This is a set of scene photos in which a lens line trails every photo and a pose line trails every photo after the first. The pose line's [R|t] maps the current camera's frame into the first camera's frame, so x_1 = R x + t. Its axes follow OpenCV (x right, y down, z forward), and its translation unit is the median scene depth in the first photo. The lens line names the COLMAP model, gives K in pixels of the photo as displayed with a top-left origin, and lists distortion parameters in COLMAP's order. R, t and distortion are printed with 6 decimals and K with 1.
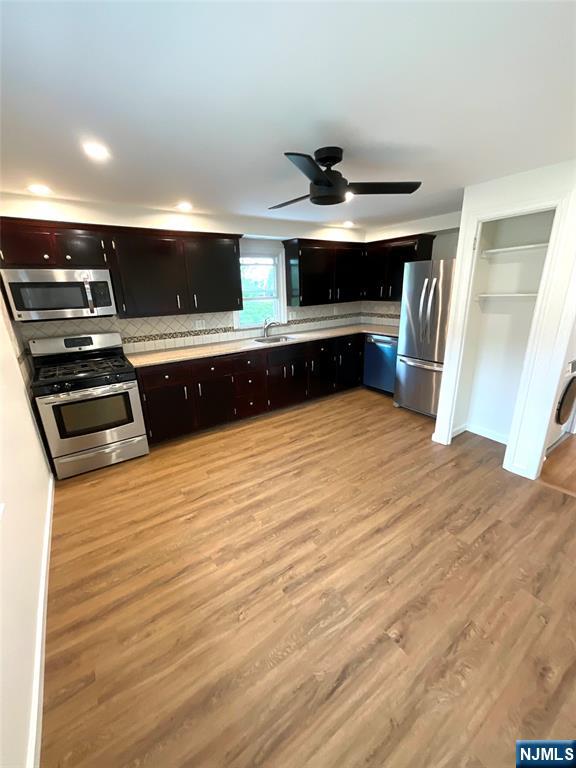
lens RADIAL K [[311.4, 0, 288.0], [0, 311.4, 384.0], [0, 0, 1]] dist [-0.010105, 0.004783]
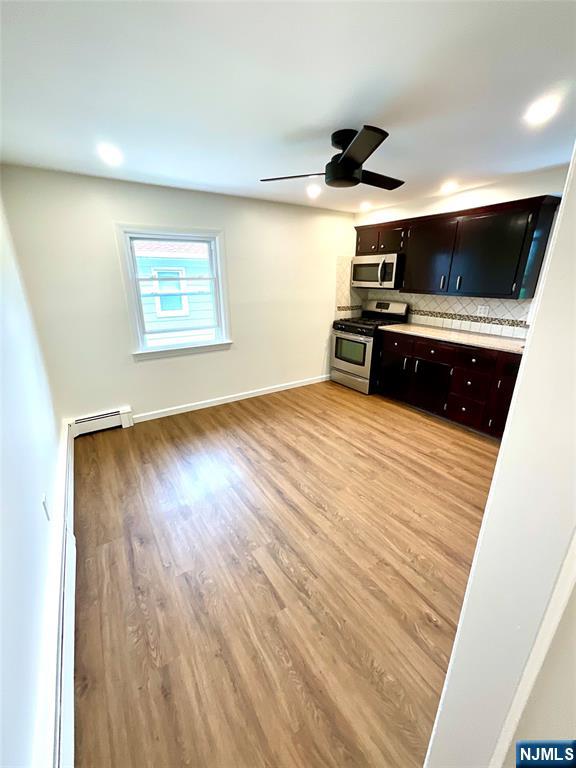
lens RADIAL K [[311.4, 0, 288.0], [0, 311.4, 384.0], [0, 0, 1]] dist [-0.010105, 0.004783]
pose [[-0.025352, 0.354383, -0.934757, 0.856359], [-0.301370, 0.888846, 0.345151, -0.188220], [0.953170, 0.290458, 0.084266, 0.592996]]
